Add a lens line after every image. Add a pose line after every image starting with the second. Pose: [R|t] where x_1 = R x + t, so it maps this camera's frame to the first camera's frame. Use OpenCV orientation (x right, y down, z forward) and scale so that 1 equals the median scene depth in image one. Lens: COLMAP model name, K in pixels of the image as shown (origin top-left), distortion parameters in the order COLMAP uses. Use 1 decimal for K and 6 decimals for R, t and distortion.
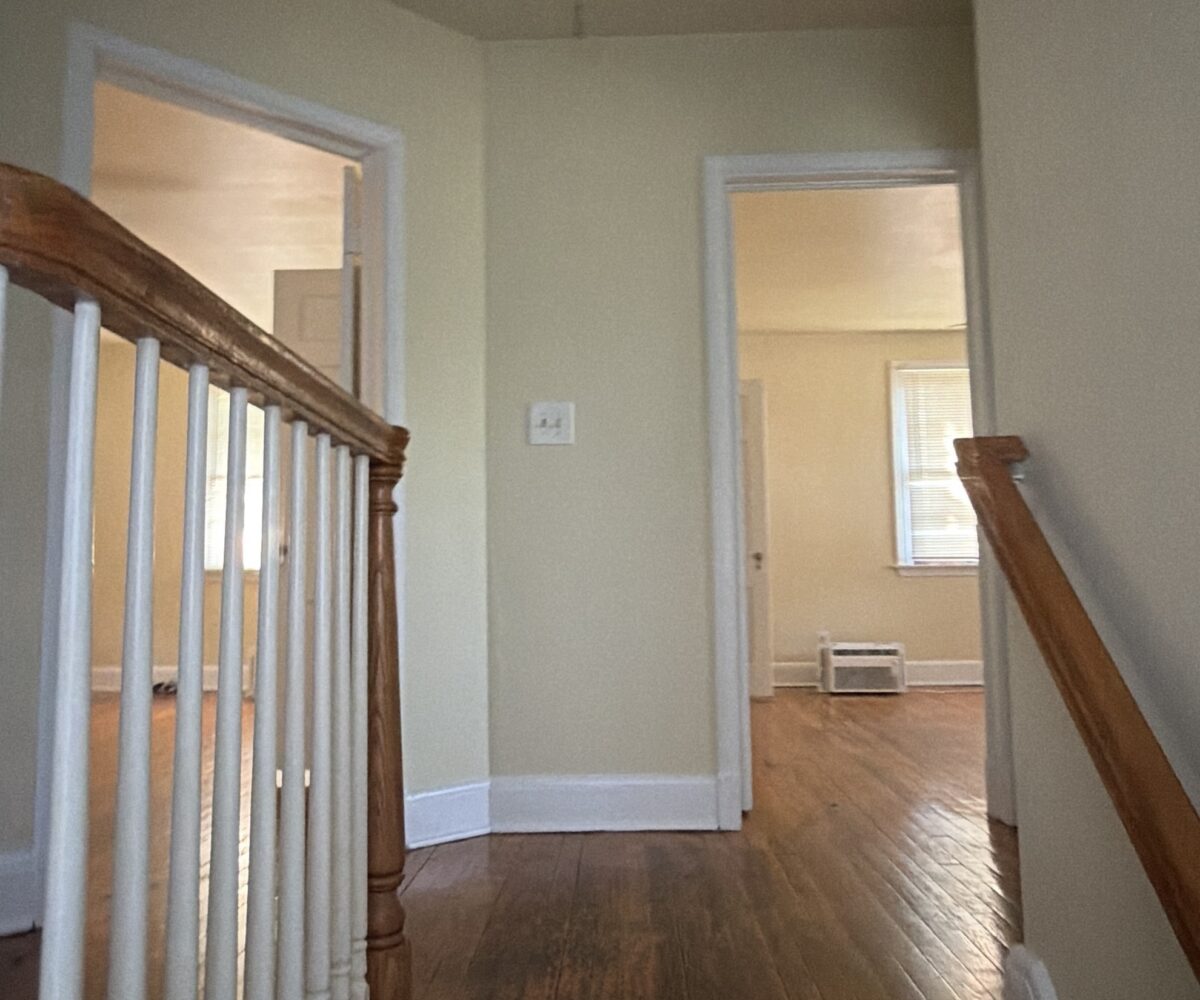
lens RADIAL K [[974.0, 0, 597.8], [0, 974.0, 495.0], [0, 0, 1]] dist [-0.004195, 0.007693]
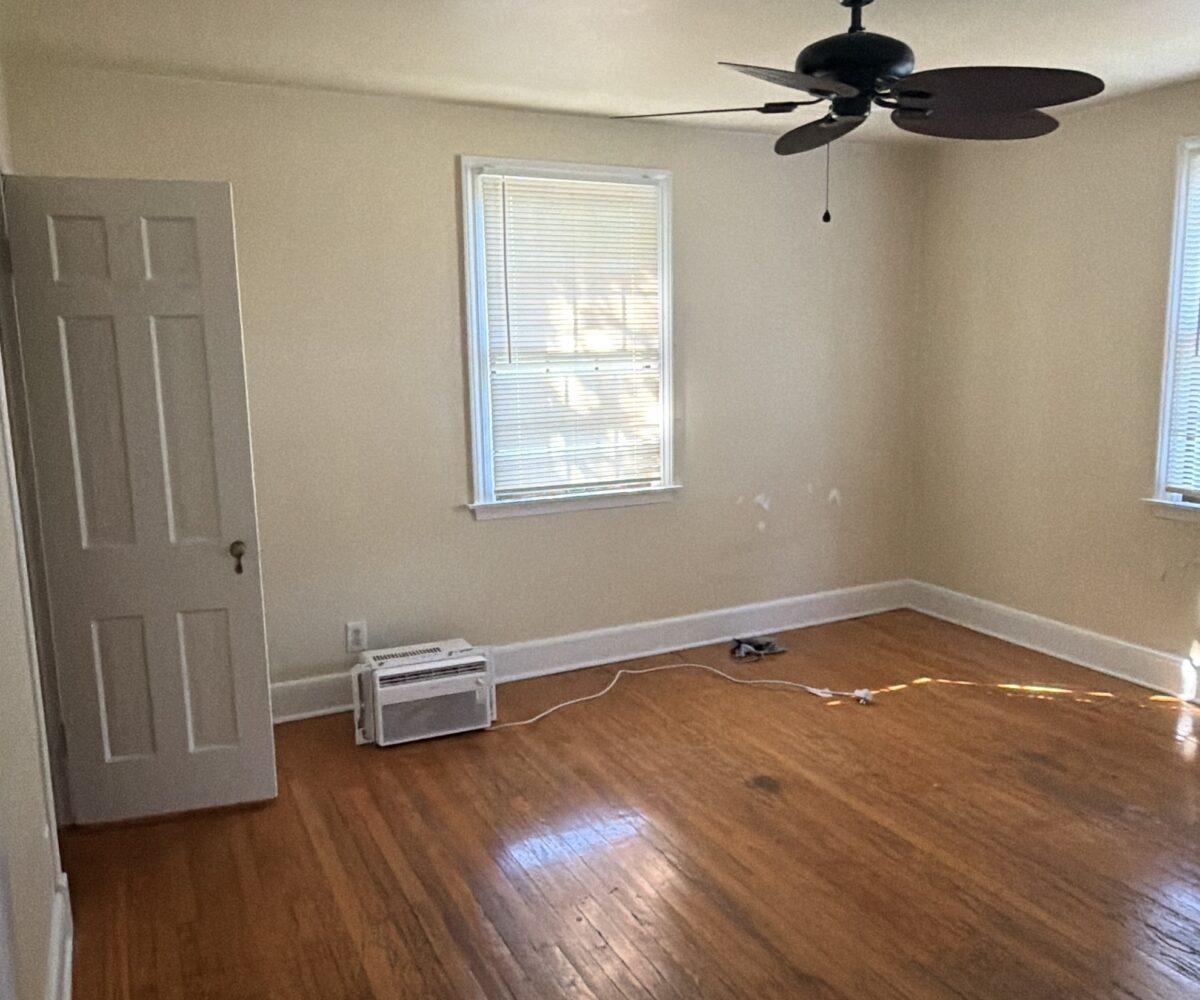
lens RADIAL K [[974.0, 0, 595.5], [0, 974.0, 495.2], [0, 0, 1]] dist [-0.004195, 0.007693]
pose [[0.869355, -0.085361, 0.486760, 0.075257], [-0.030994, 0.973613, 0.226092, -0.076278], [-0.493215, -0.211641, 0.843769, 0.443432]]
